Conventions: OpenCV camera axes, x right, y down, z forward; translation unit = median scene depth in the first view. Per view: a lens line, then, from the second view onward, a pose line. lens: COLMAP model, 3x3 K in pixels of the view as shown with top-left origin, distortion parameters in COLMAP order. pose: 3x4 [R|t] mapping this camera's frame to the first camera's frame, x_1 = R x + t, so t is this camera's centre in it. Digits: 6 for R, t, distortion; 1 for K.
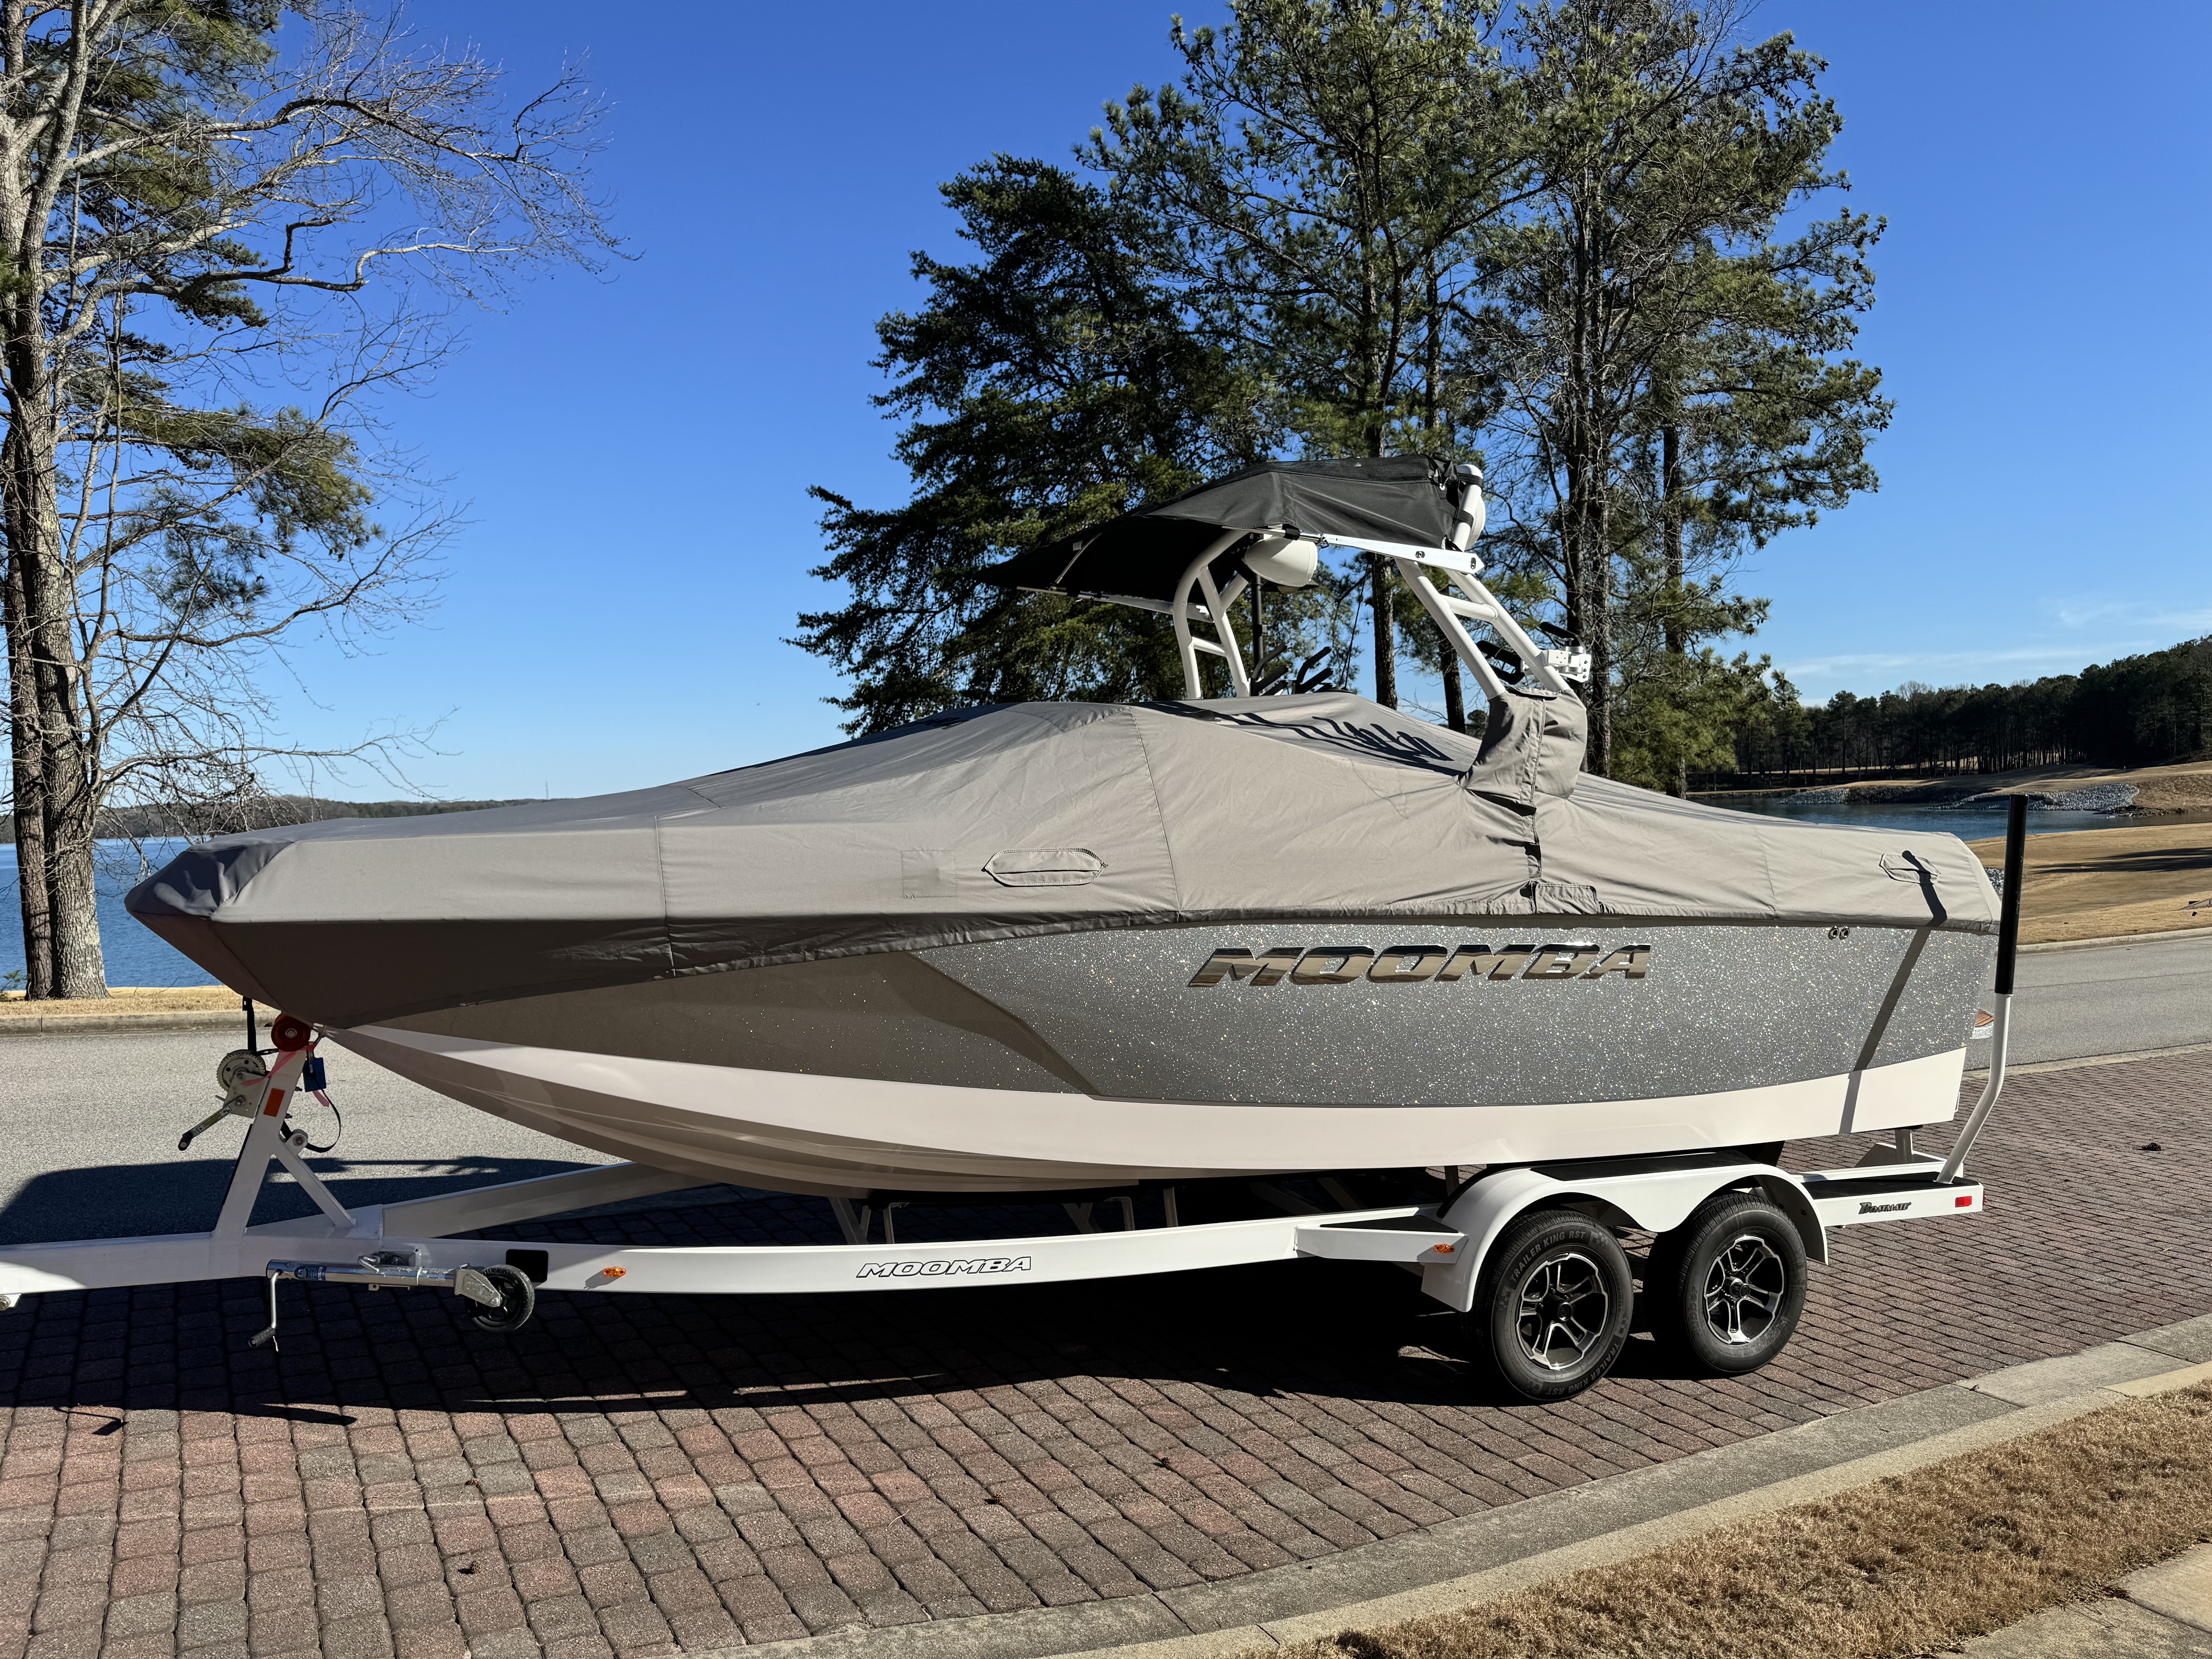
lens RADIAL K [[1571.4, 0, 1098.5], [0, 1571.4, 841.8], [0, 0, 1]] dist [0.034294, -0.041781]
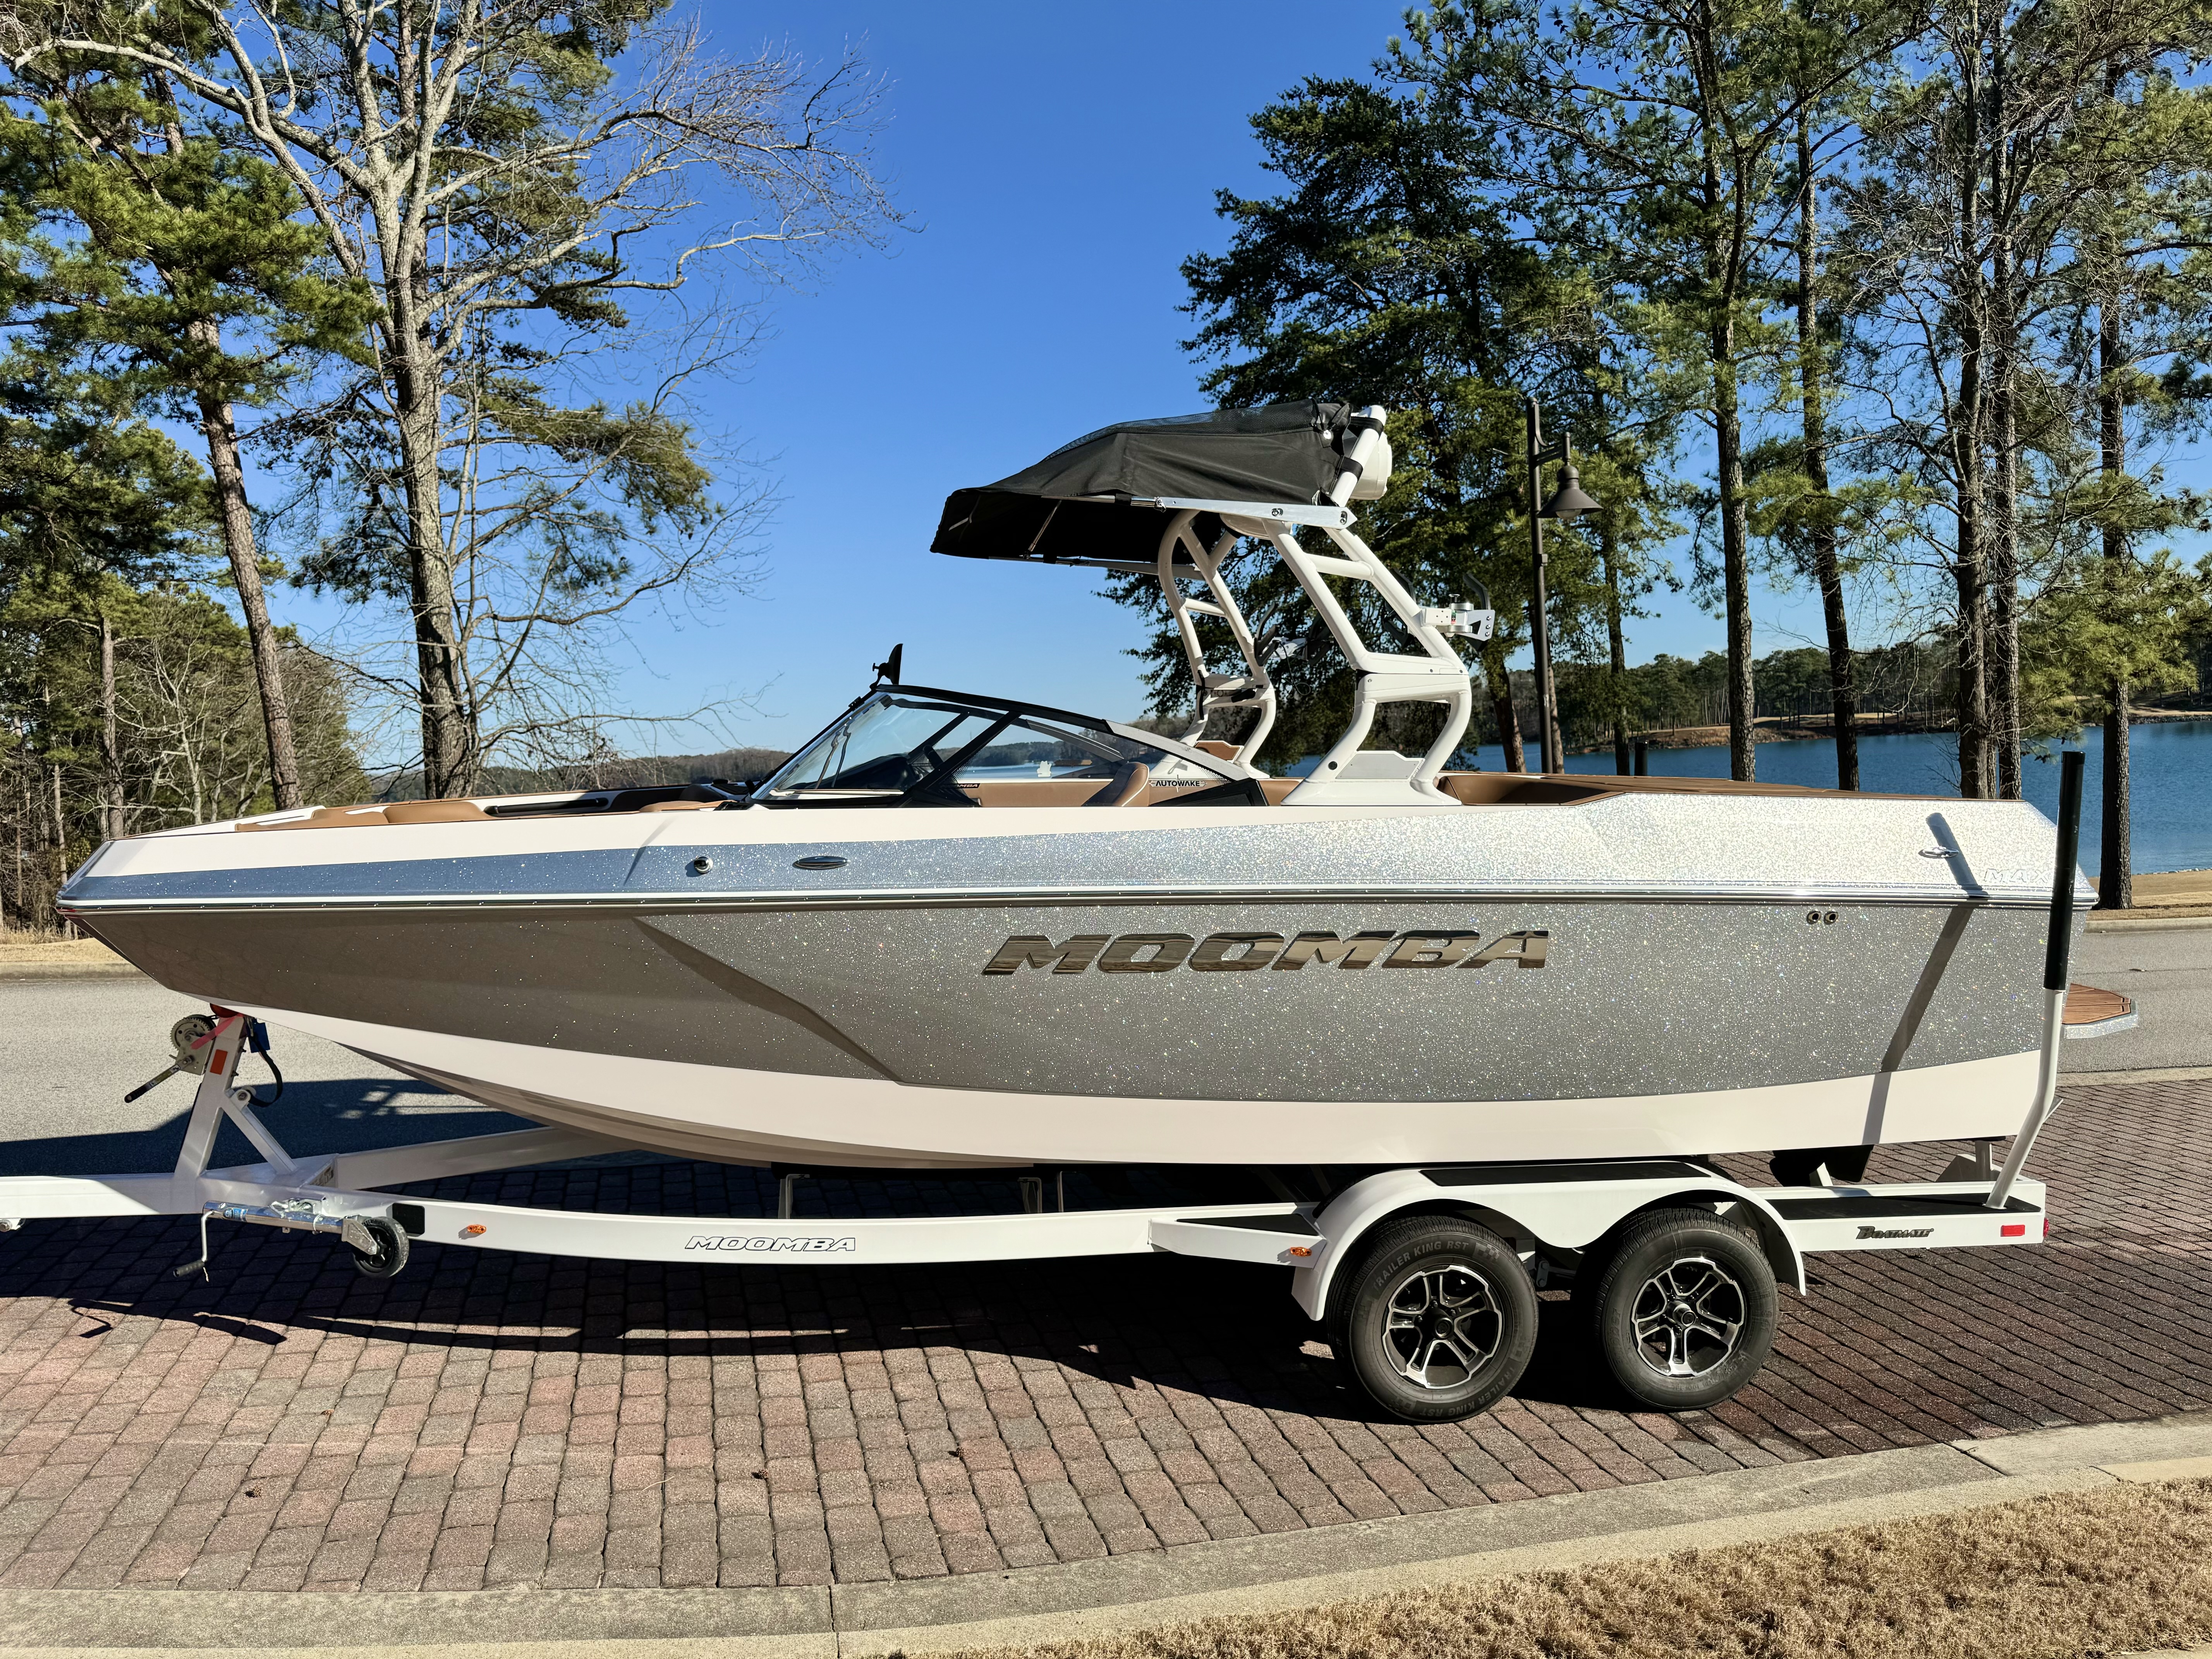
lens RADIAL K [[1571.4, 0, 1091.5], [0, 1571.4, 838.3], [0, 0, 1]] dist [0.034294, -0.041781]
pose [[0.965779, -0.004977, -0.259319, 0.088296], [0.014386, 0.999305, 0.034395, -0.006010], [0.258968, -0.036949, 0.965179, 0.017571]]
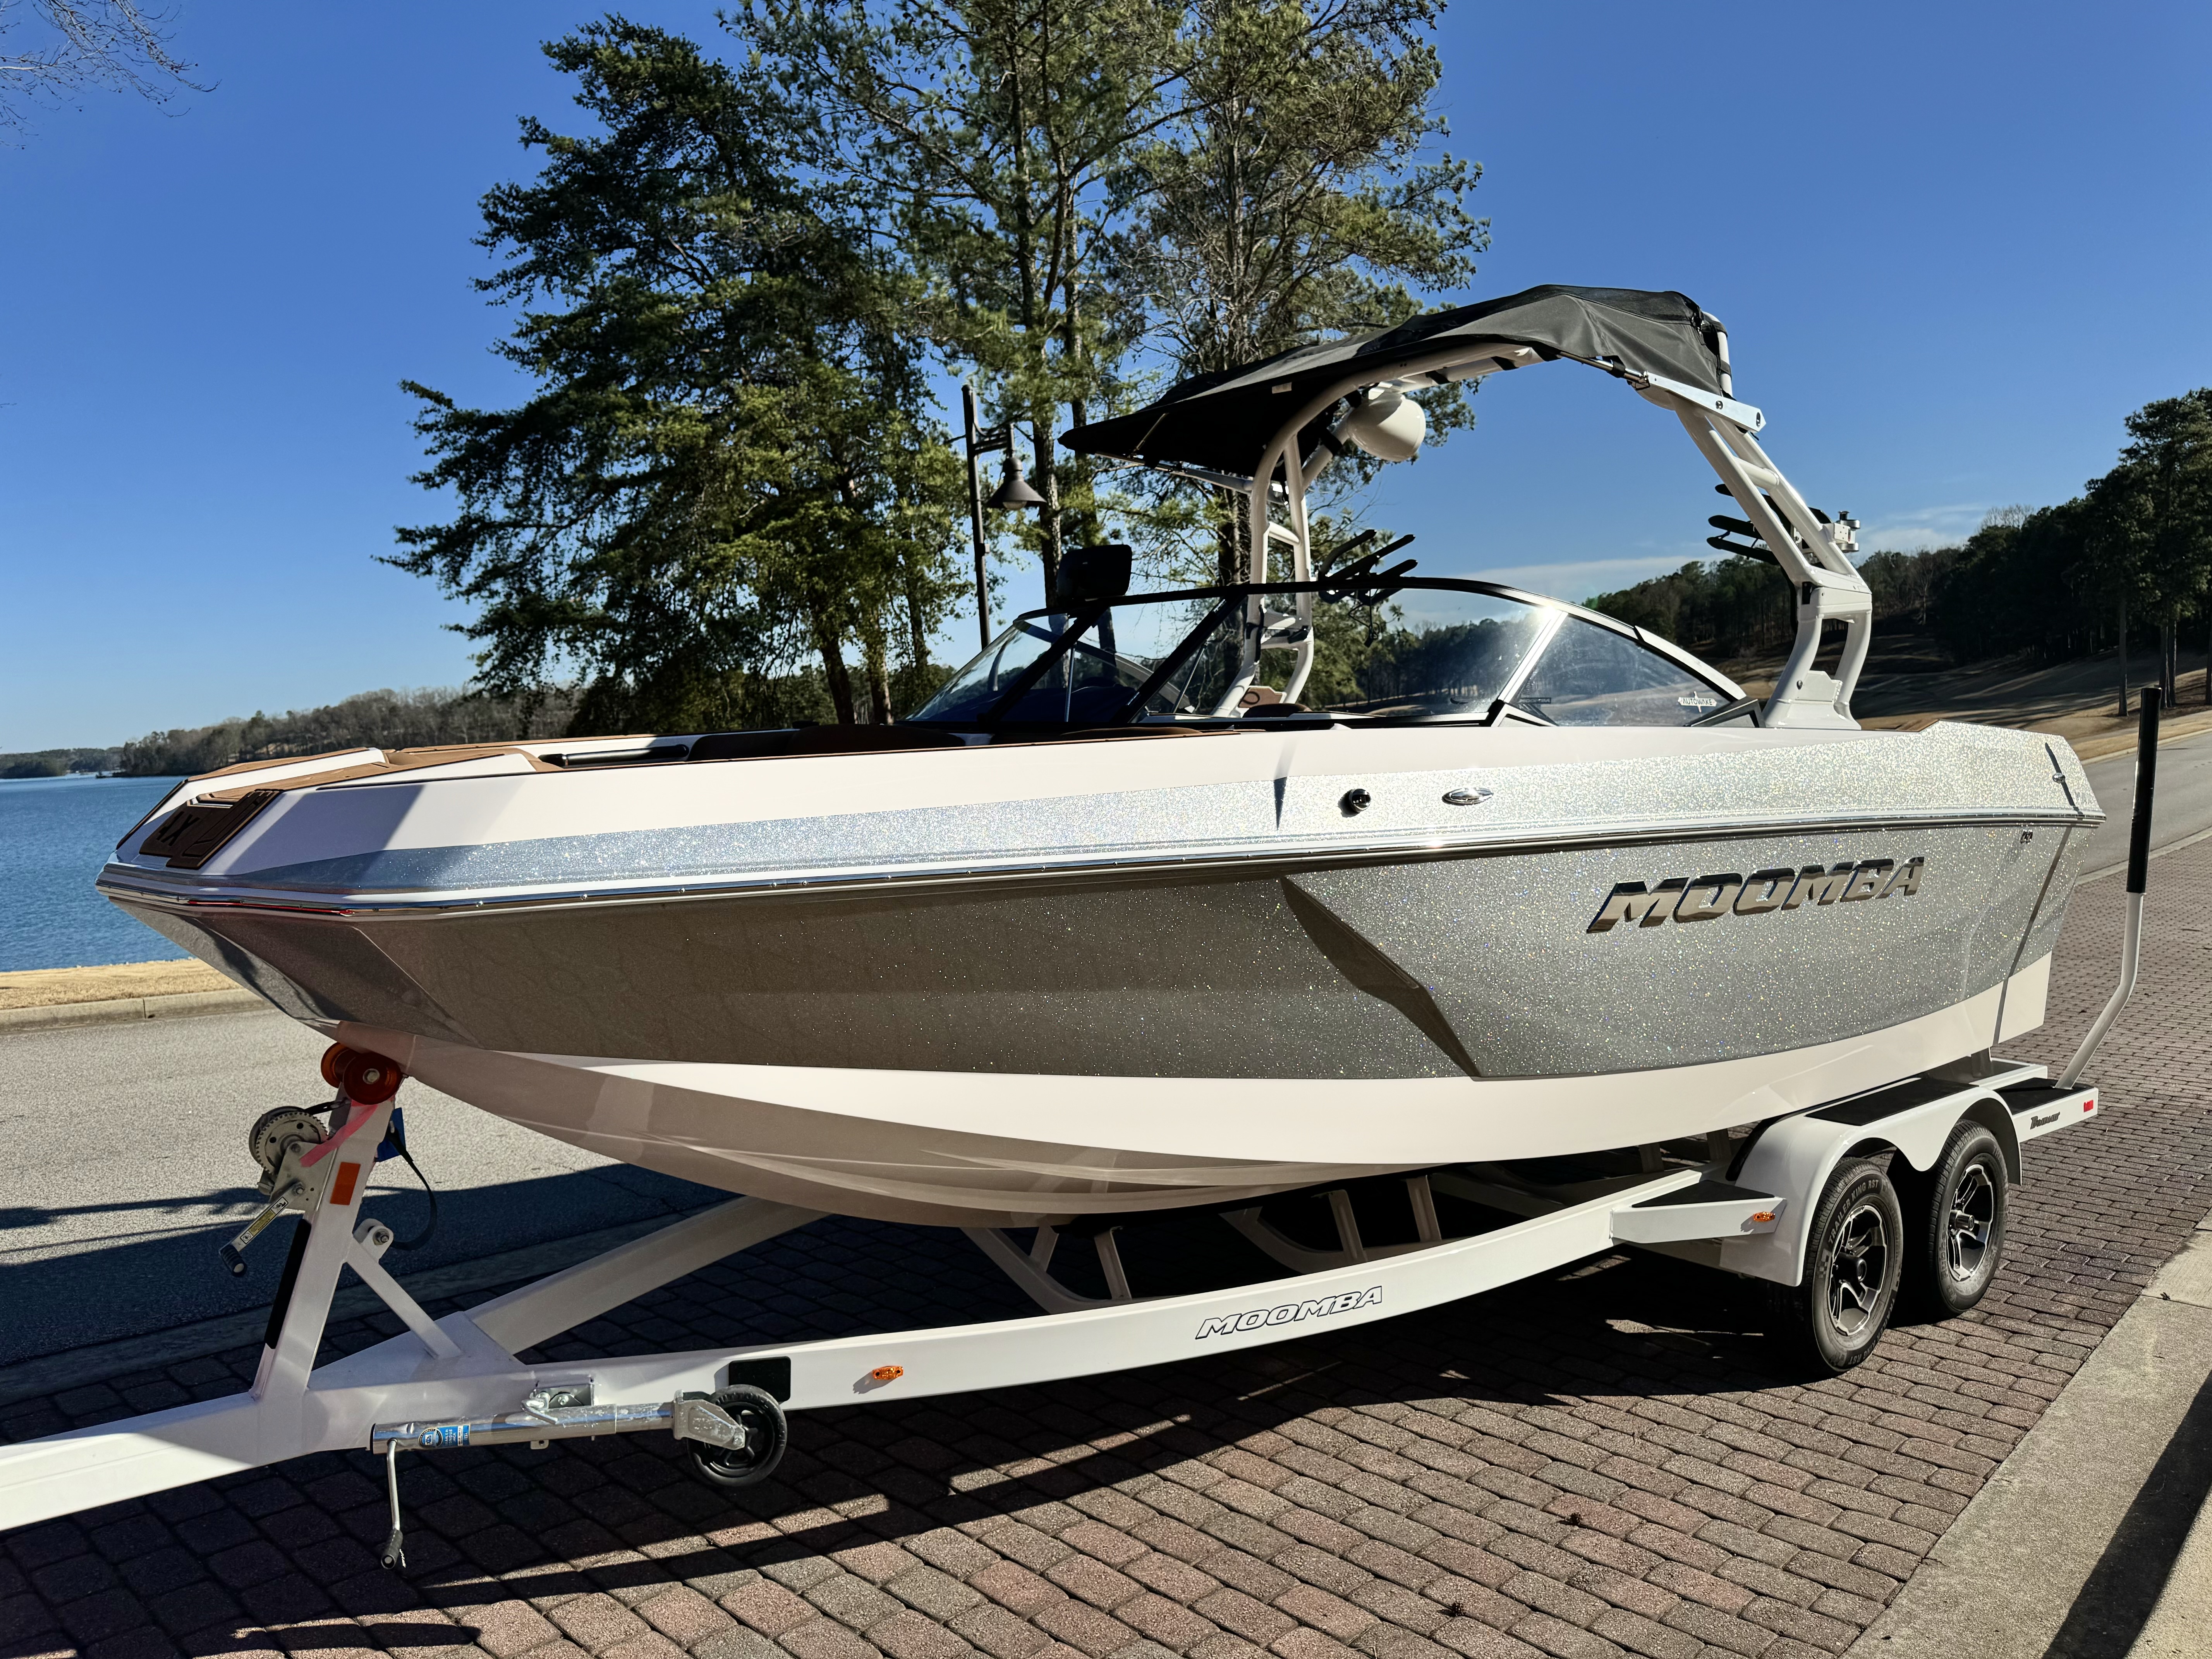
lens RADIAL K [[1571.4, 0, 1088.8], [0, 1571.4, 848.4], [0, 0, 1]] dist [0.034294, -0.041781]
pose [[0.962667, -0.039584, 0.267779, -0.092776], [0.027507, 0.998434, 0.048706, 0.000842], [-0.269288, -0.039522, 0.962248, 0.069597]]
